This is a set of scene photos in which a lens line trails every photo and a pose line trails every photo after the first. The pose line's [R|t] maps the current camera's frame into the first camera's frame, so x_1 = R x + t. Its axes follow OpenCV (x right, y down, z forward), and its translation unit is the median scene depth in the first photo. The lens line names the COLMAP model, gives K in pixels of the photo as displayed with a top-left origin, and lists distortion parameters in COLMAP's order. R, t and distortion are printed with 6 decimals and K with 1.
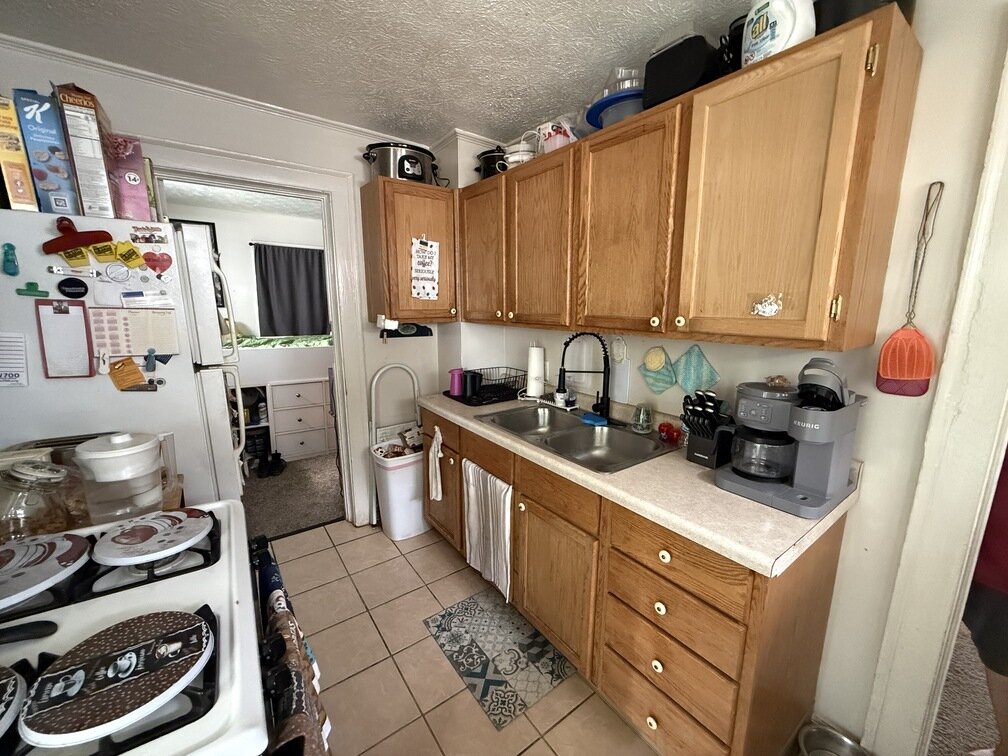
lens RADIAL K [[401.3, 0, 501.0], [0, 401.3, 378.5], [0, 0, 1]] dist [0.000126, 0.000242]
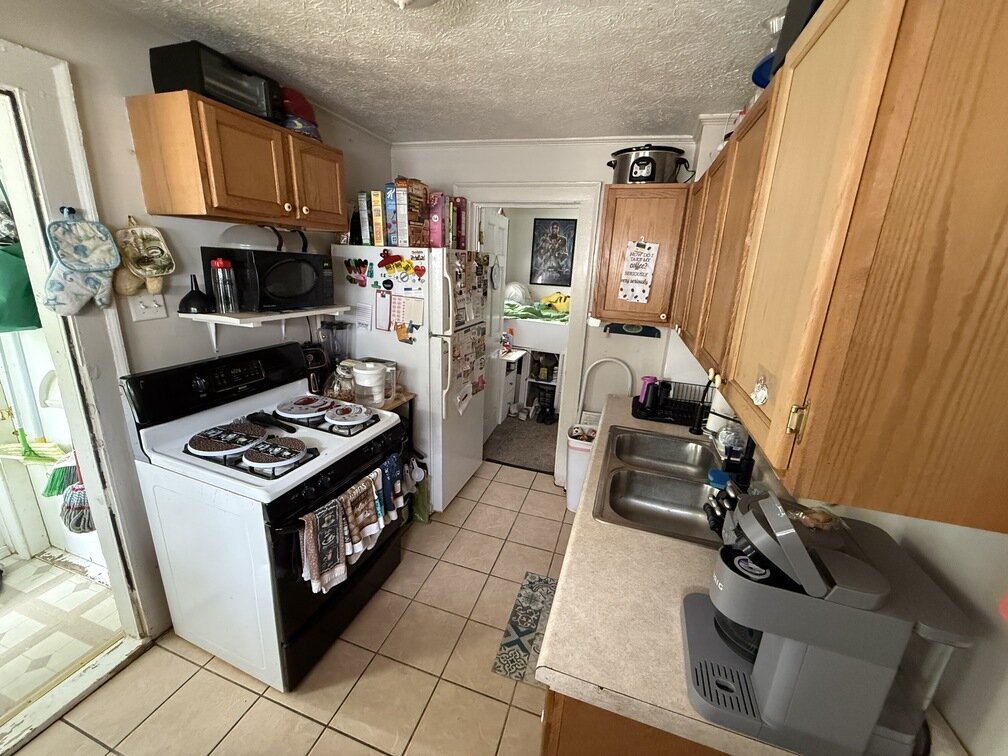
lens RADIAL K [[401.3, 0, 501.0], [0, 401.3, 378.5], [0, 0, 1]] dist [0.000126, 0.000242]
pose [[0.586903, 0.247802, -0.770804, 0.680284], [-0.201033, 0.966801, 0.157742, -0.160517], [0.784302, 0.062378, 0.617235, 0.206444]]
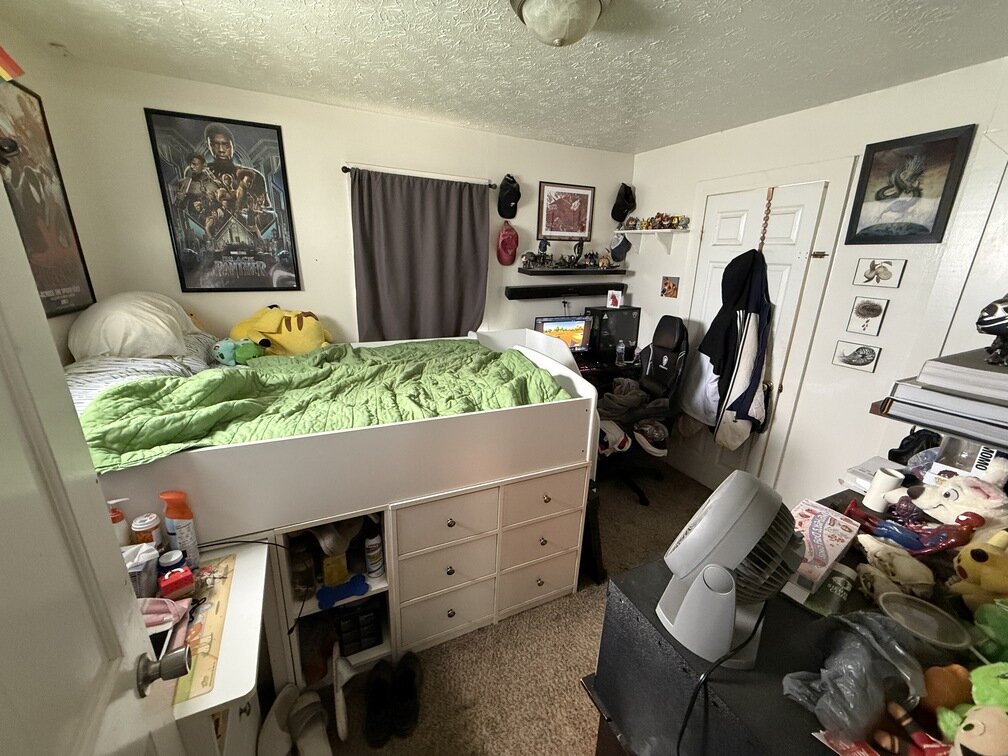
lens RADIAL K [[401.3, 0, 501.0], [0, 401.3, 378.5], [0, 0, 1]] dist [0.000126, 0.000242]
pose [[0.984963, 0.065601, -0.159827, -0.959881], [-0.048449, 0.992866, 0.108945, -0.390365], [0.165834, -0.099564, 0.981115, 1.472130]]
